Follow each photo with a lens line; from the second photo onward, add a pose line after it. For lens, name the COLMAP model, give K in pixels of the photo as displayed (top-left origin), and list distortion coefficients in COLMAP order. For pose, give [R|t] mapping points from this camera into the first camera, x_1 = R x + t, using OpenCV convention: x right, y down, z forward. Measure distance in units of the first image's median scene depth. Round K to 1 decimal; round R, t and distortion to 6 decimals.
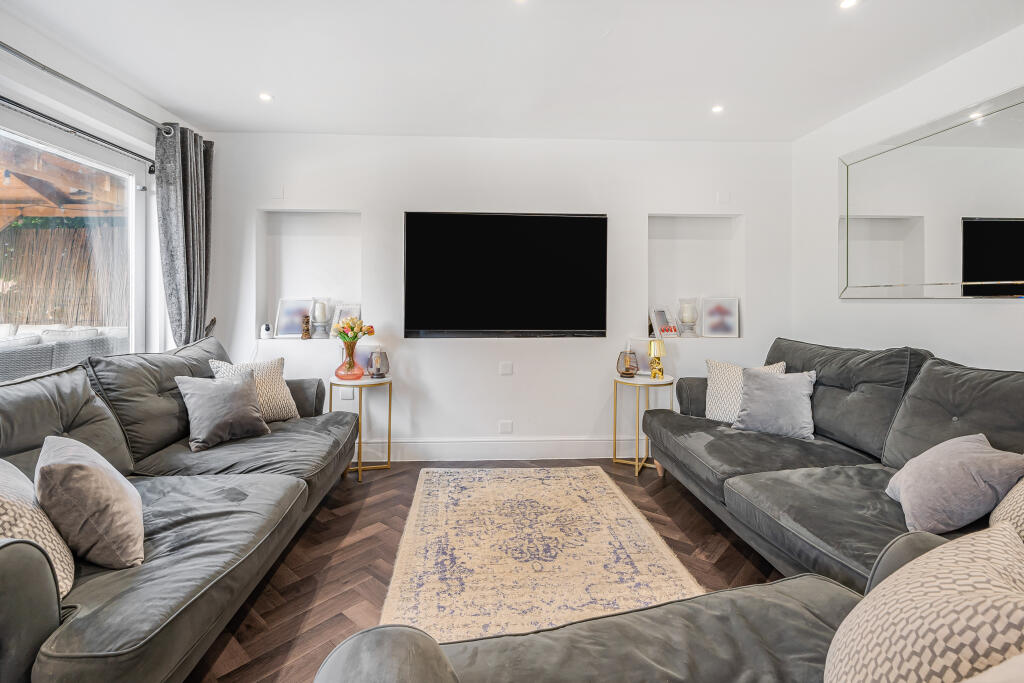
lens RADIAL K [[477.4, 0, 505.3], [0, 477.4, 301.6], [0, 0, 1]] dist [0.003819, 0.000821]
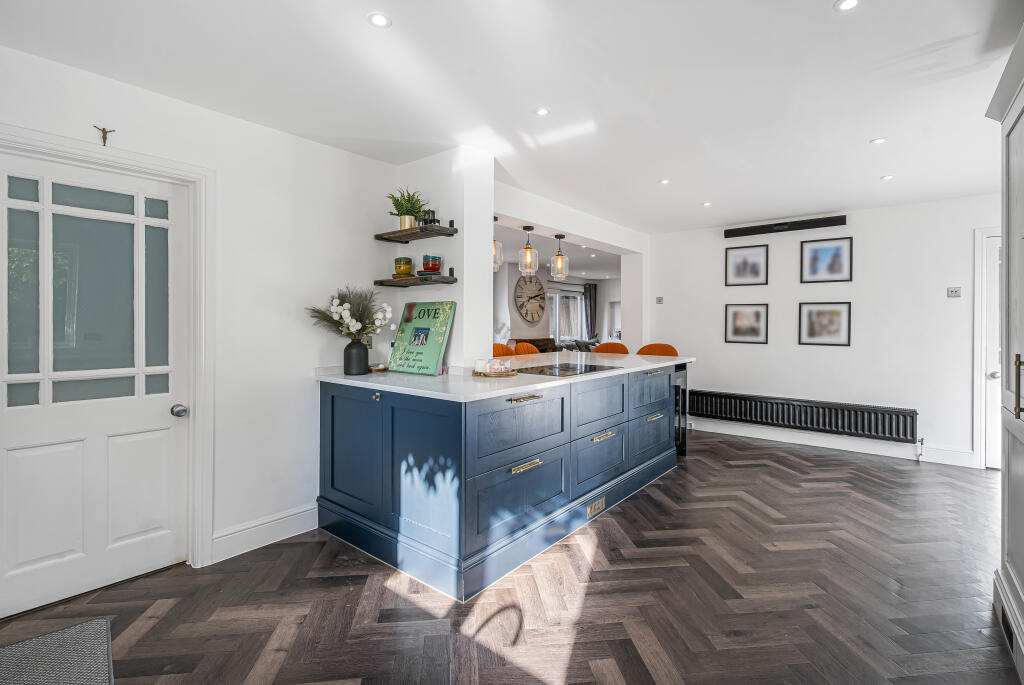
lens RADIAL K [[477.4, 0, 511.6], [0, 477.4, 325.5], [0, 0, 1]] dist [0.003819, 0.000821]
pose [[0.736893, 0.003409, -0.676001, 1.415506], [-0.004666, 0.999989, -0.000043, -0.019884], [0.675993, 0.003186, 0.736901, -2.184960]]
